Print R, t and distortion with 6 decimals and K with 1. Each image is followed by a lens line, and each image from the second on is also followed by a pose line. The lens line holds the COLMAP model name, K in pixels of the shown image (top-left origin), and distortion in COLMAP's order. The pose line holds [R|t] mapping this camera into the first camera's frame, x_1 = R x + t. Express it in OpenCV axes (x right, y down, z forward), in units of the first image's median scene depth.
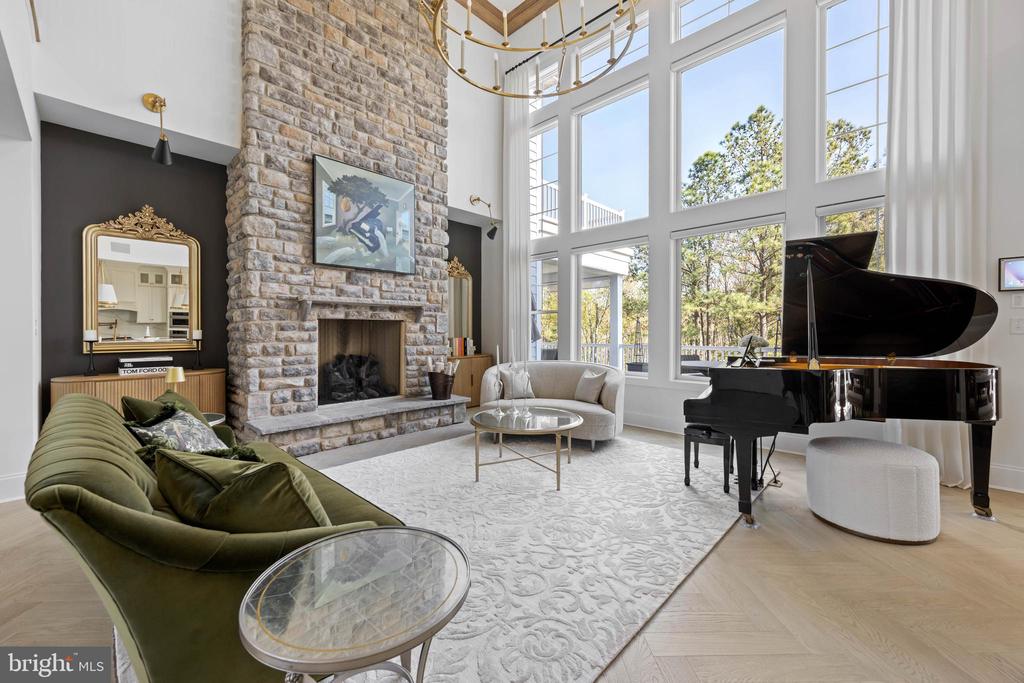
lens RADIAL K [[406.7, 0, 511.1], [0, 406.7, 332.9], [0, 0, 1]] dist [-0.001065, -0.000050]
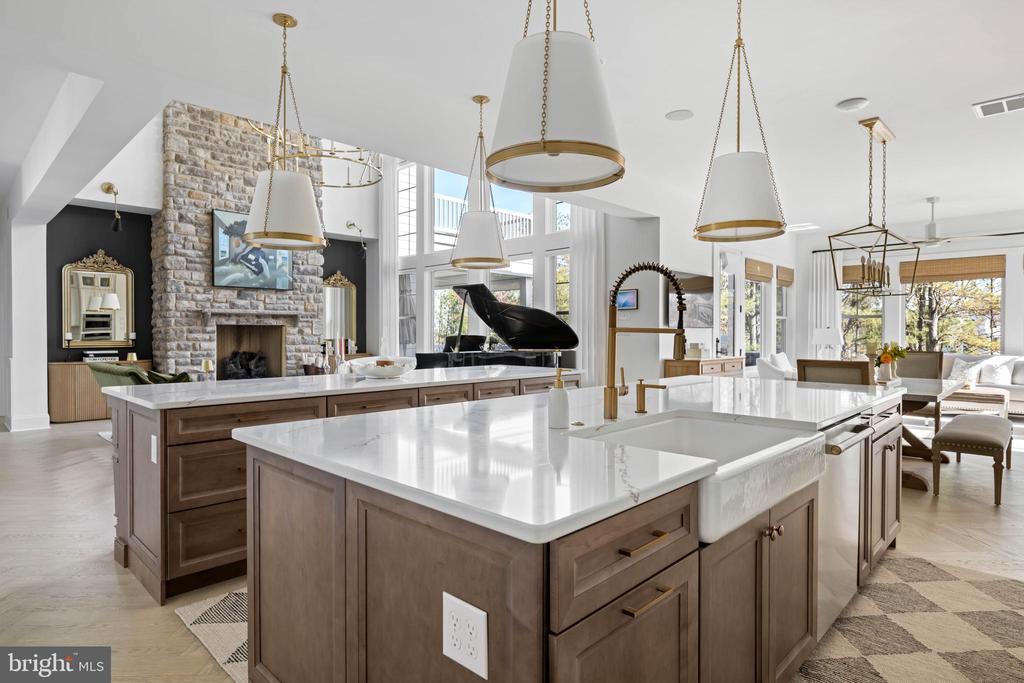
lens RADIAL K [[560.3, 0, 508.6], [0, 560.3, 338.3], [0, 0, 1]] dist [-0.004027, -0.000908]
pose [[0.999974, 0.000239, -0.007251, 0.531147], [-0.000209, 0.999992, 0.004054, 0.003892], [0.007252, -0.004052, 0.999965, -0.895803]]
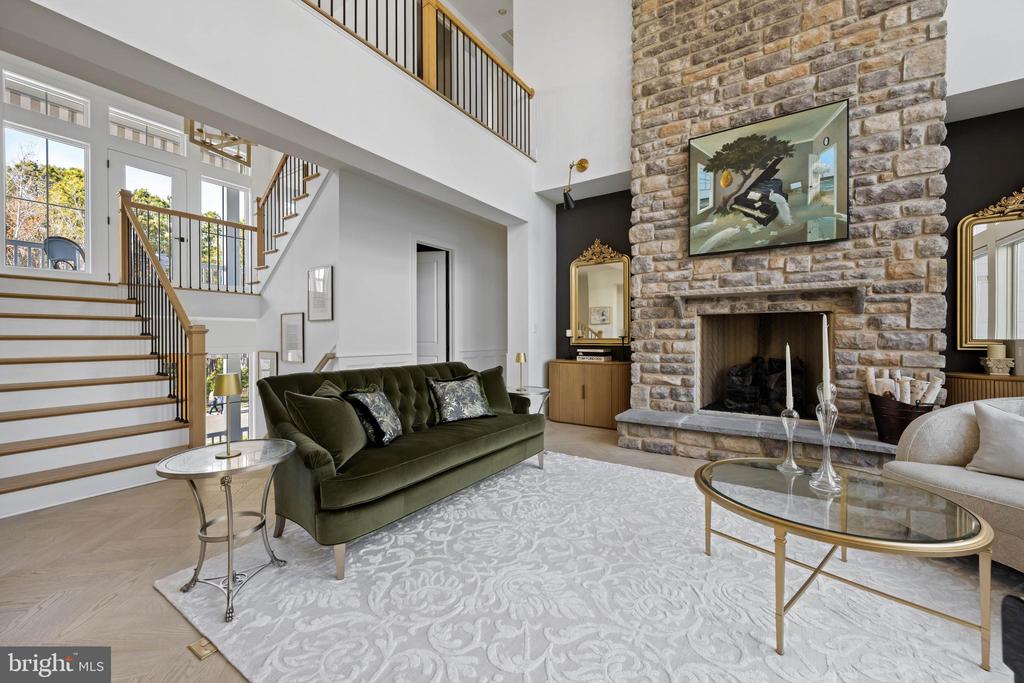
lens RADIAL K [[406.7, 0, 509.2], [0, 406.7, 337.7], [0, 0, 1]] dist [-0.001065, -0.000050]
pose [[0.165500, 0.003485, -0.986204, 0.352035], [-0.003741, 0.999989, 0.002906, 0.015058], [0.986203, 0.003208, 0.165512, 0.410810]]
